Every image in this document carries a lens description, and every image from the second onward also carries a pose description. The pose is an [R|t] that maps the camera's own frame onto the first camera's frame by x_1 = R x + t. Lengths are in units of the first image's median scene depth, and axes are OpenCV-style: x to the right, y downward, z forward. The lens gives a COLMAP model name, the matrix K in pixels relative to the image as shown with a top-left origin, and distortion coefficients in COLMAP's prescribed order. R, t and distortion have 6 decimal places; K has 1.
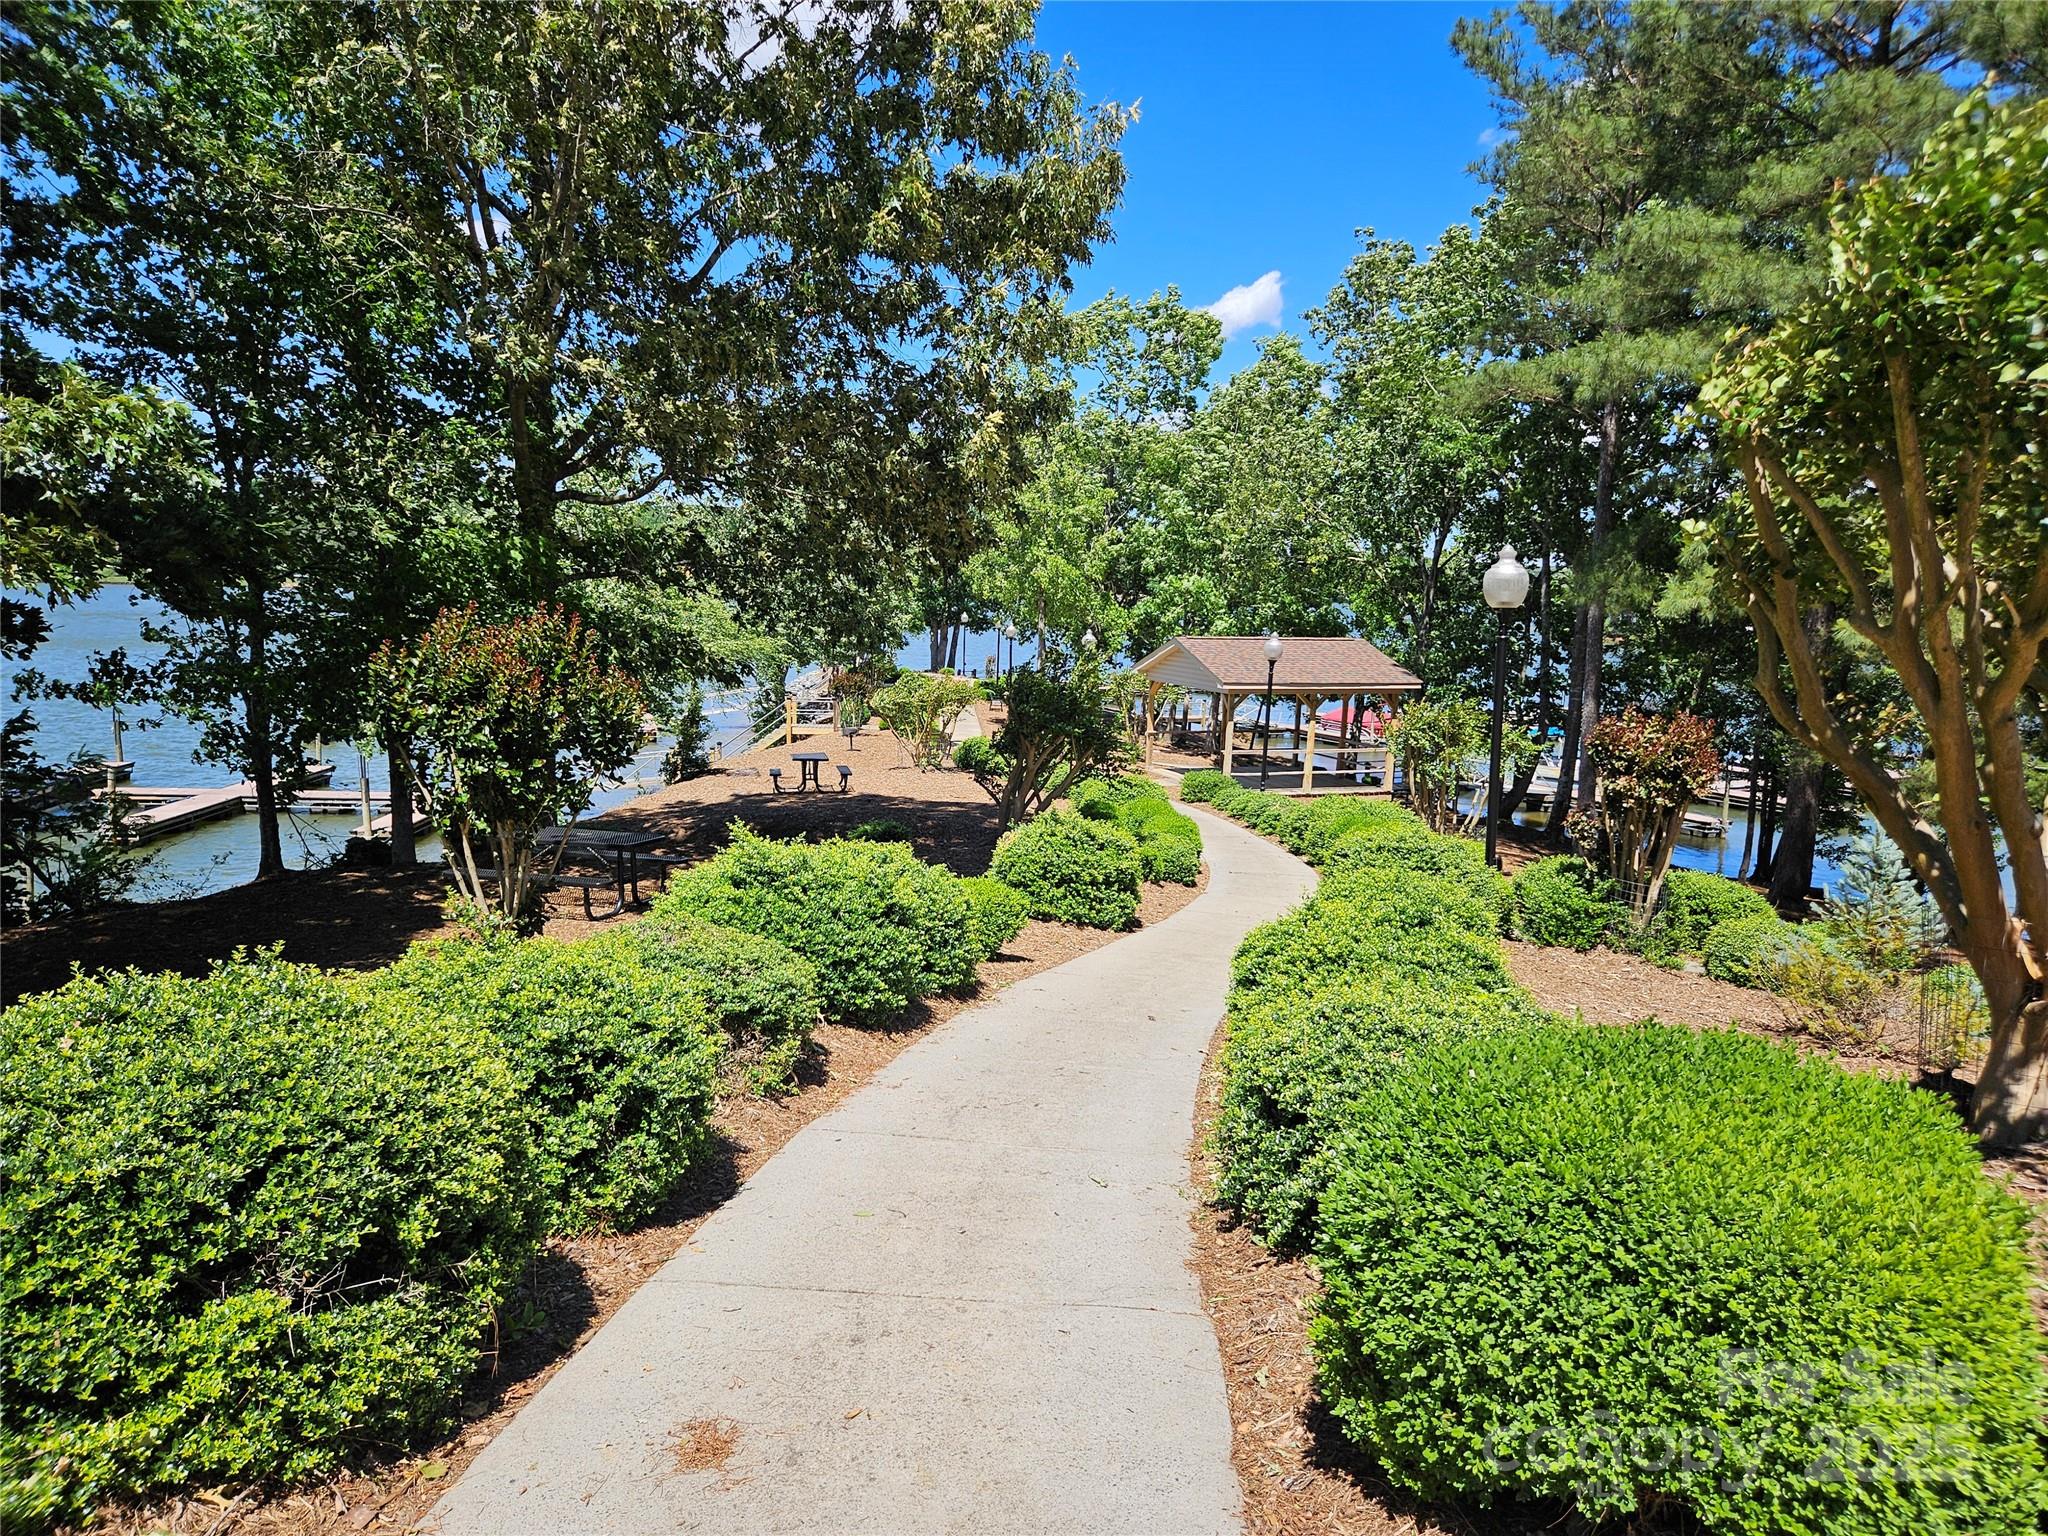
lens RADIAL K [[1357.4, 0, 1024.0], [0, 1357.4, 768.0], [0, 0, 1]] dist [0.067908, -0.056144]
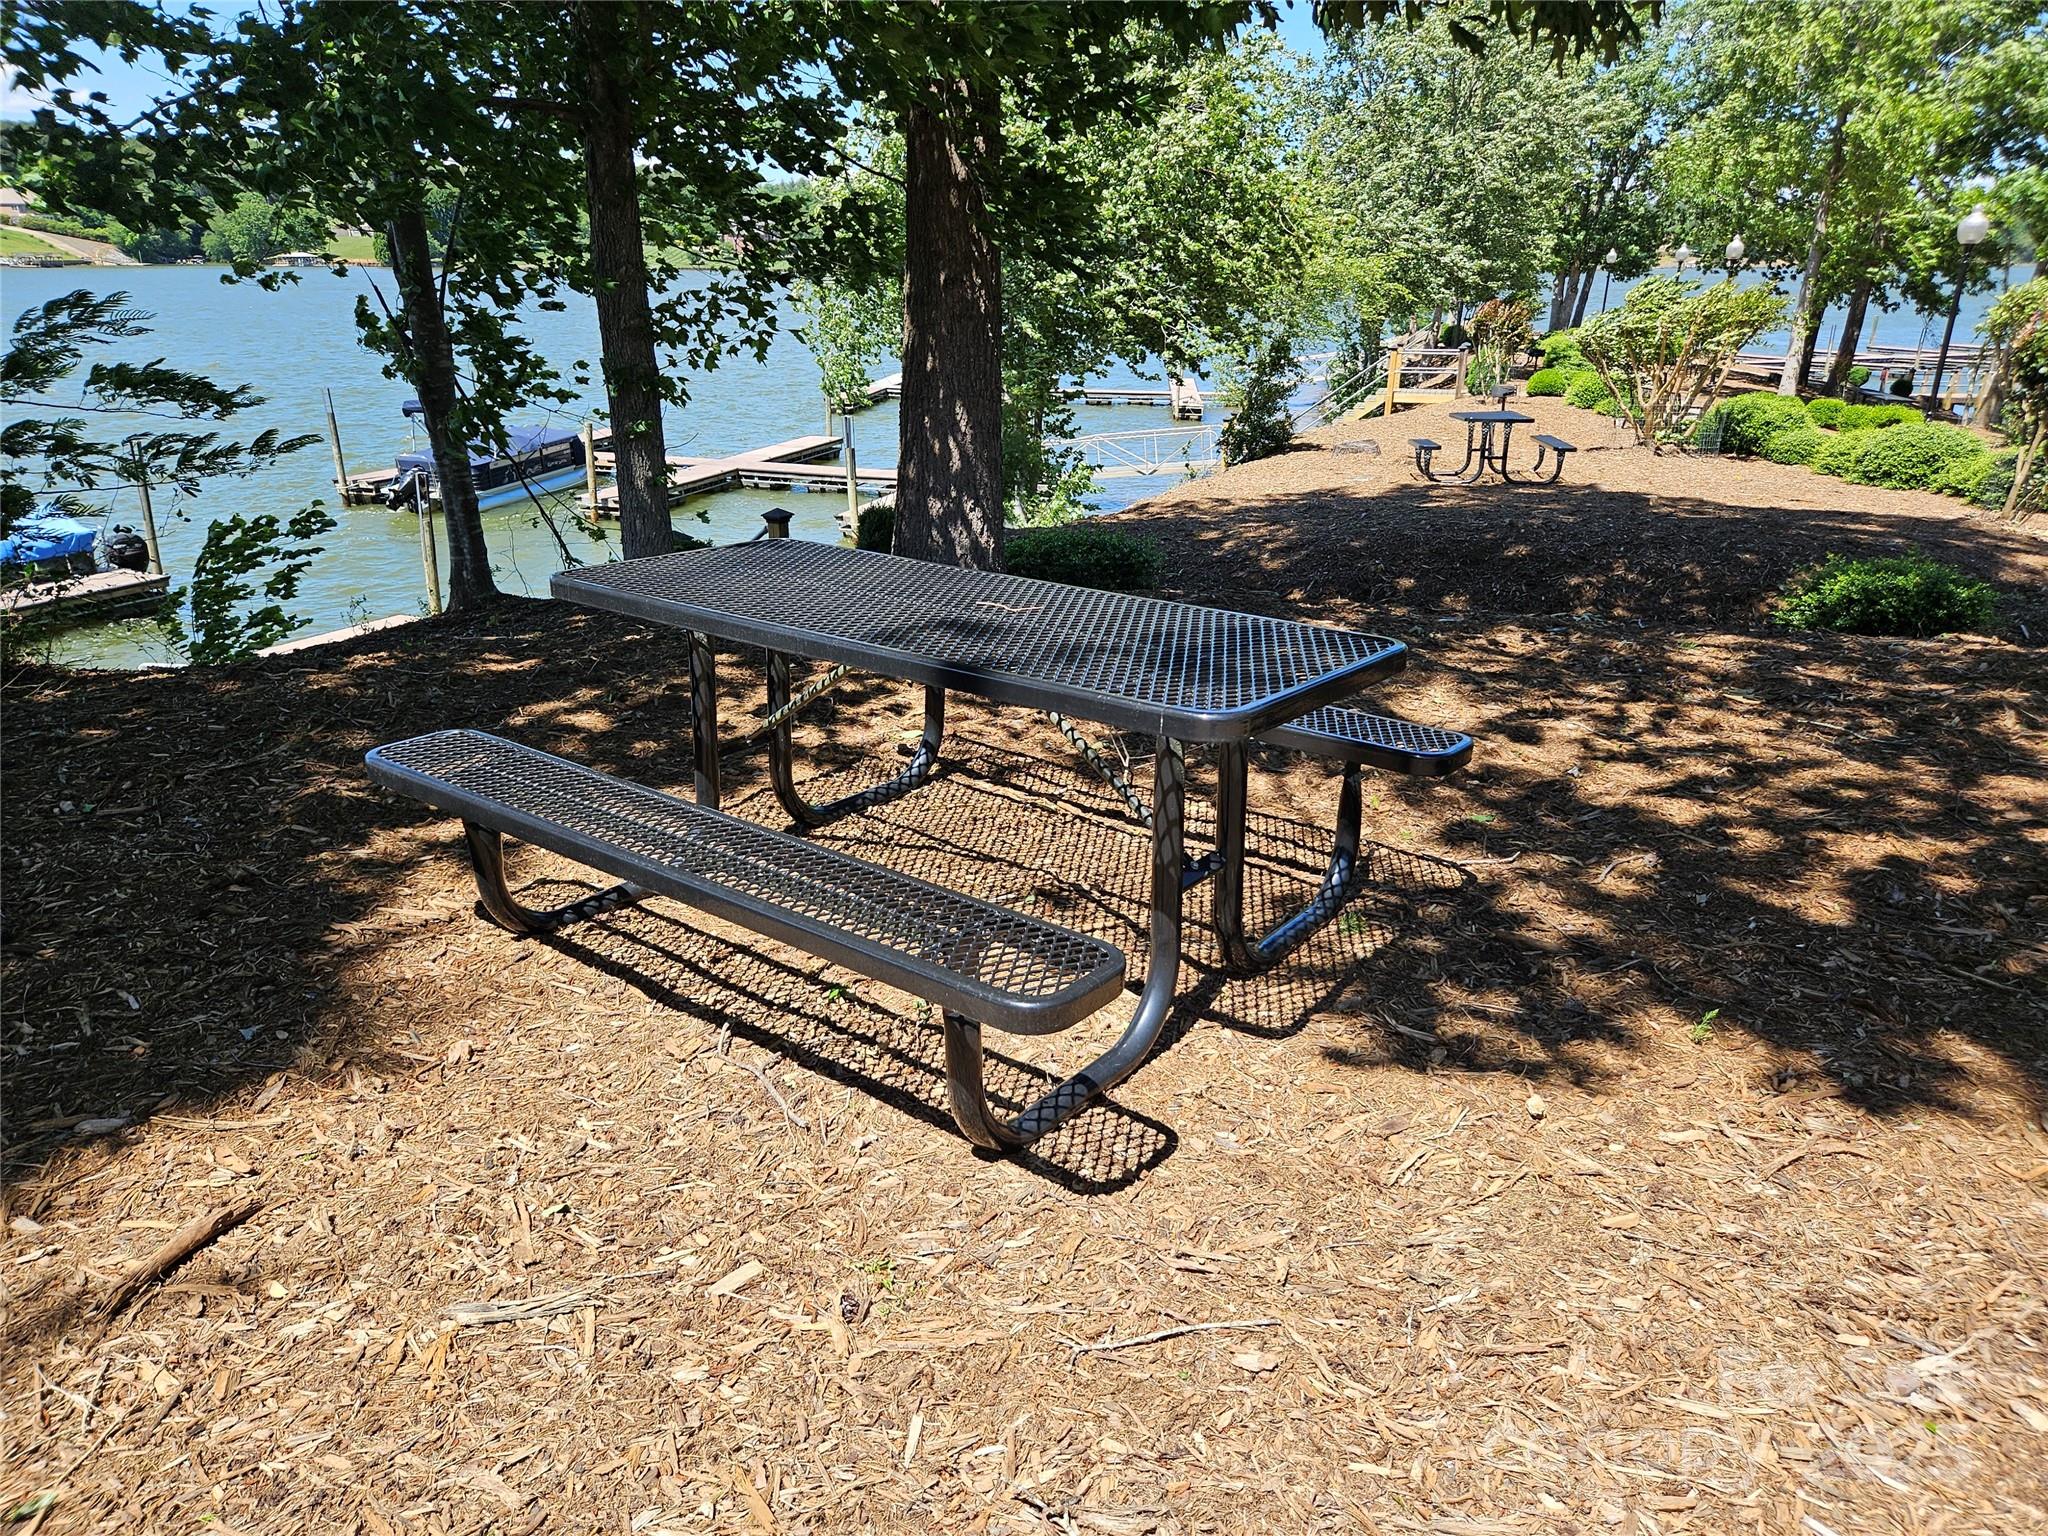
lens RADIAL K [[1357.4, 0, 1024.0], [0, 1357.4, 768.0], [0, 0, 1]] dist [0.067908, -0.056144]
pose [[0.921691, 0.111754, -0.371479, -0.056675], [-0.025761, 0.973124, 0.228835, 0.003603], [0.387069, -0.201345, 0.899799, 0.212291]]
